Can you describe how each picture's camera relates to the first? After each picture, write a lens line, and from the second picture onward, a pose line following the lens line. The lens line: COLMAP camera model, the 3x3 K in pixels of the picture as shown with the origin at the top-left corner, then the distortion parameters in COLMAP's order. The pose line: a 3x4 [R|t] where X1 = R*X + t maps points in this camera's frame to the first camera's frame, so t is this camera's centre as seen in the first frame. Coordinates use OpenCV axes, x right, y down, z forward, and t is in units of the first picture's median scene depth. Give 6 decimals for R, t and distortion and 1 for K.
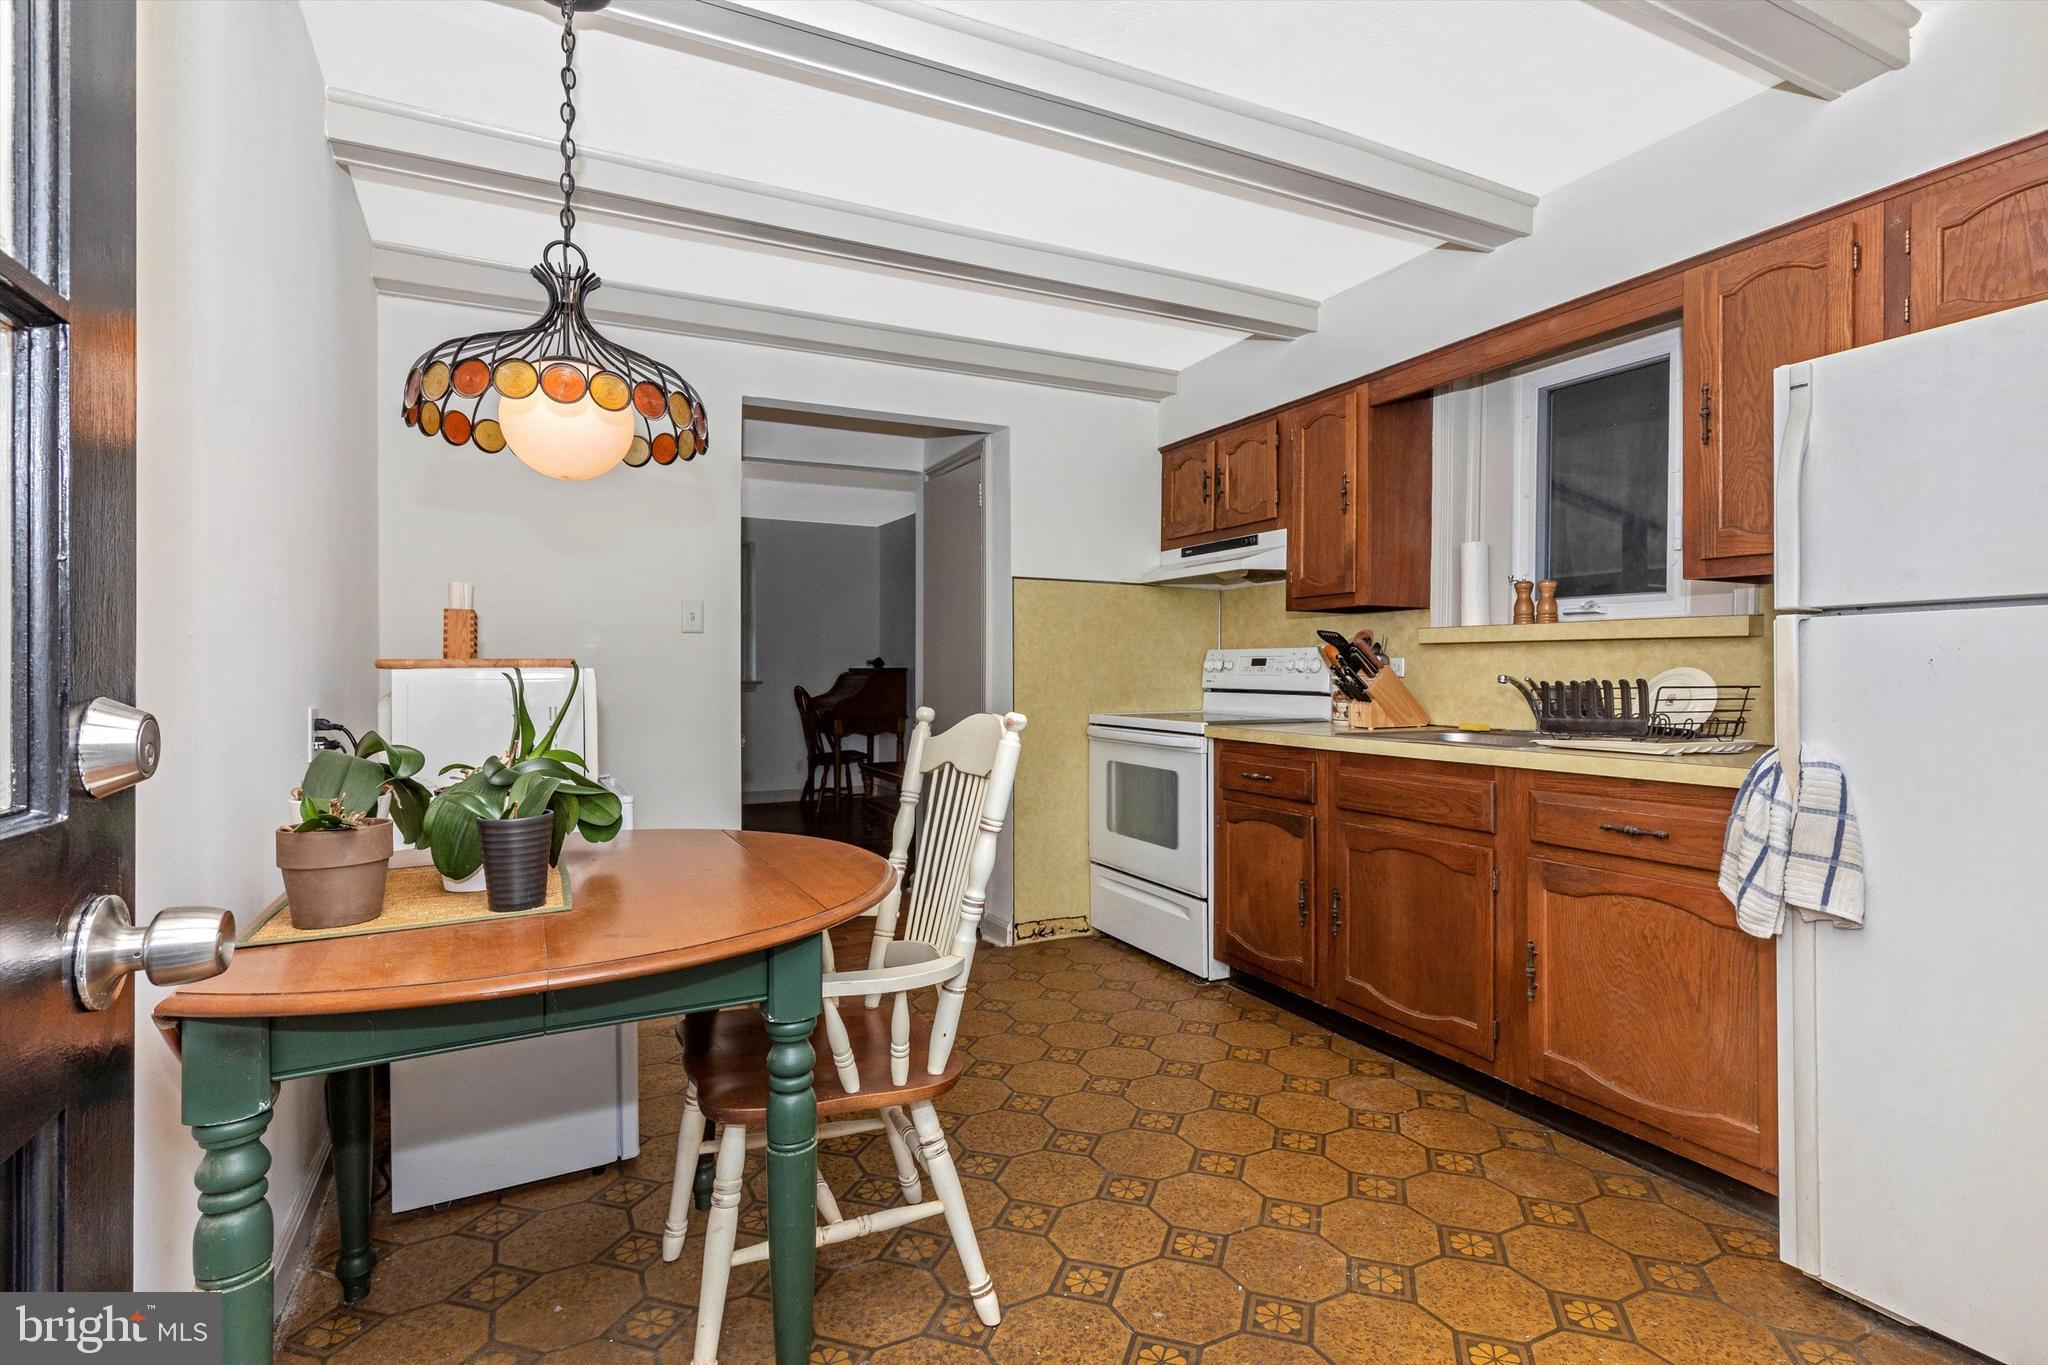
lens RADIAL K [[940.7, 0, 1036.8], [0, 940.7, 688.6], [0, 0, 1]] dist [0.002712, -0.000127]
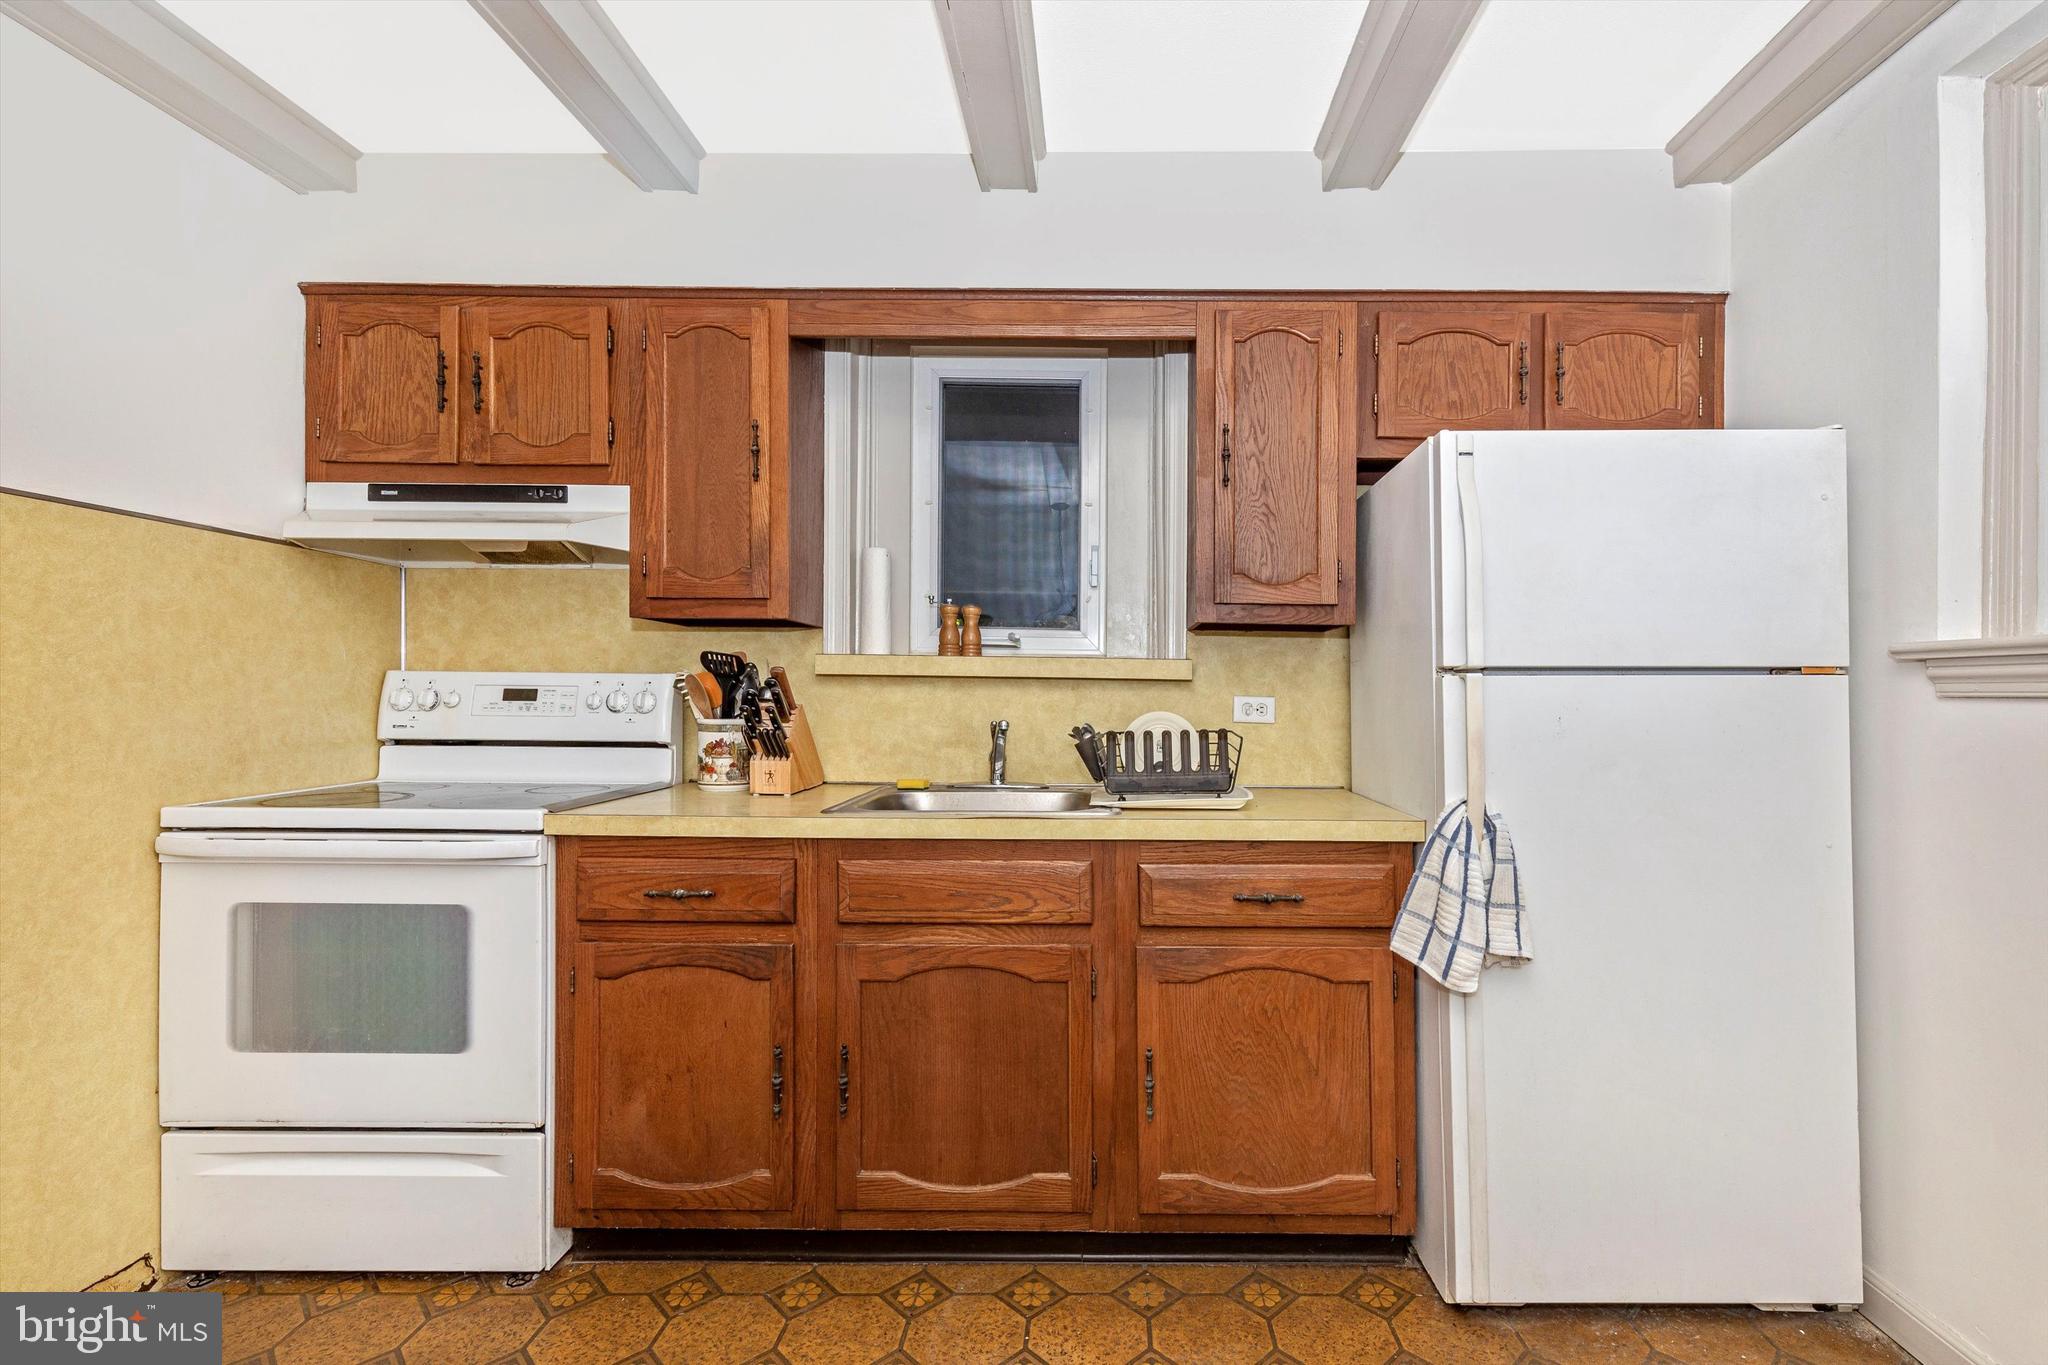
lens RADIAL K [[991.4, 0, 1021.4], [0, 991.4, 695.5], [0, 0, 1]] dist [0.006923, 0.000237]
pose [[0.476031, -0.001951, 0.879426, -0.215745], [0.007048, 0.999974, -0.001597, -0.029999], [-0.879400, 0.006959, 0.476032, 0.503958]]
